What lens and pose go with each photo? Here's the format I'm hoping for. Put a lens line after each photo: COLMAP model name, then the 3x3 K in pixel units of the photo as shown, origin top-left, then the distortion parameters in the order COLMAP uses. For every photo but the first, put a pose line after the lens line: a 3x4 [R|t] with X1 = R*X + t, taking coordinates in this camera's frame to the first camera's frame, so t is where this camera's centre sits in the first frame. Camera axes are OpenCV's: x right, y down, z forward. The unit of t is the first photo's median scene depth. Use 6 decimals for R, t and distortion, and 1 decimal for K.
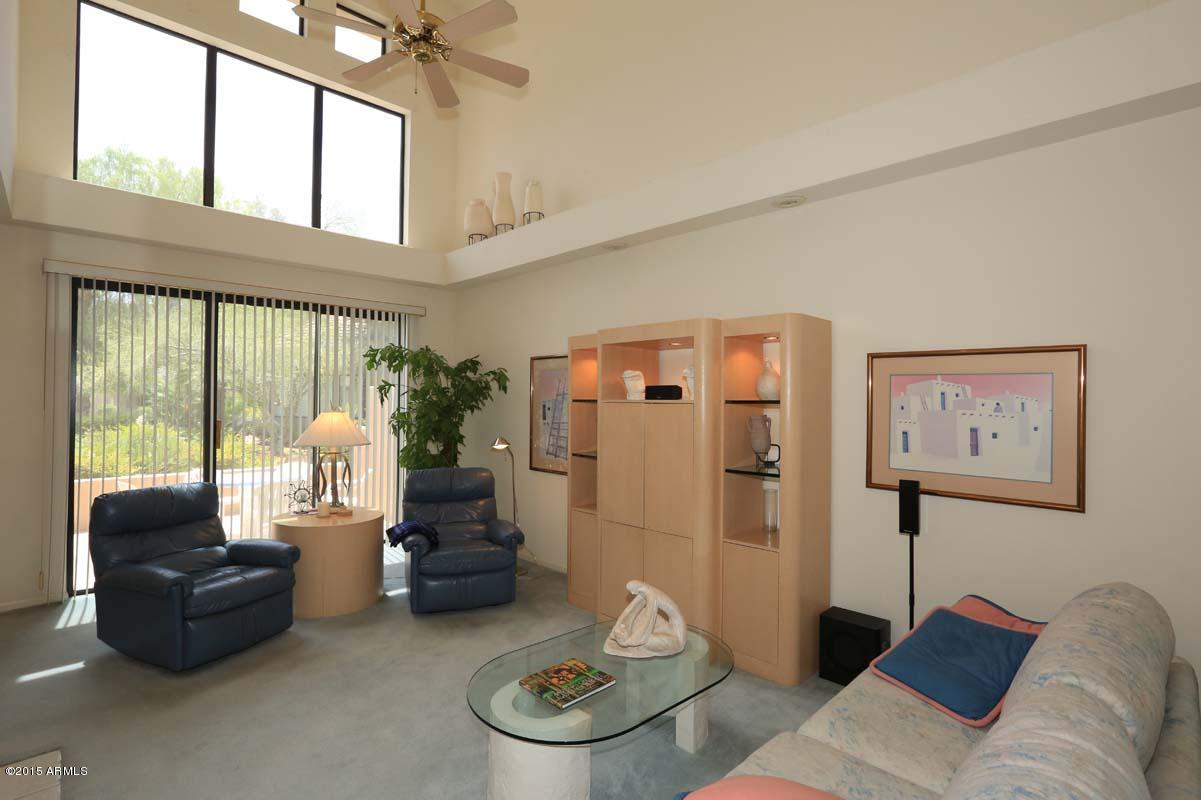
lens RADIAL K [[577.8, 0, 597.8], [0, 577.8, 392.0], [0, 0, 1]] dist [-0.040349, 0.016415]
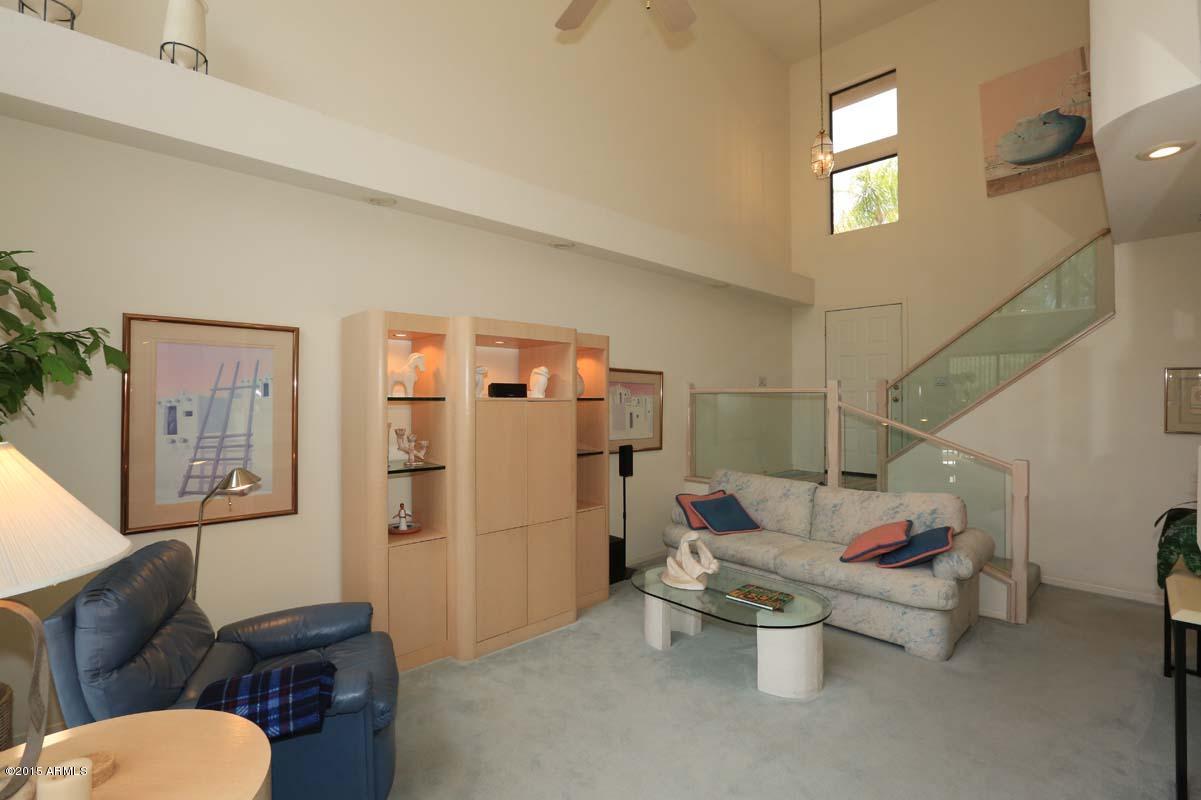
lens RADIAL K [[545.8, 0, 594.4], [0, 545.8, 395.5], [0, 0, 1]] dist [-0.041874, 0.000820]
pose [[0.006066, 0.007993, 0.999950, -0.757308], [-0.008881, 0.999929, -0.007939, 0.015807], [-0.999942, -0.008832, 0.006136, 0.768045]]
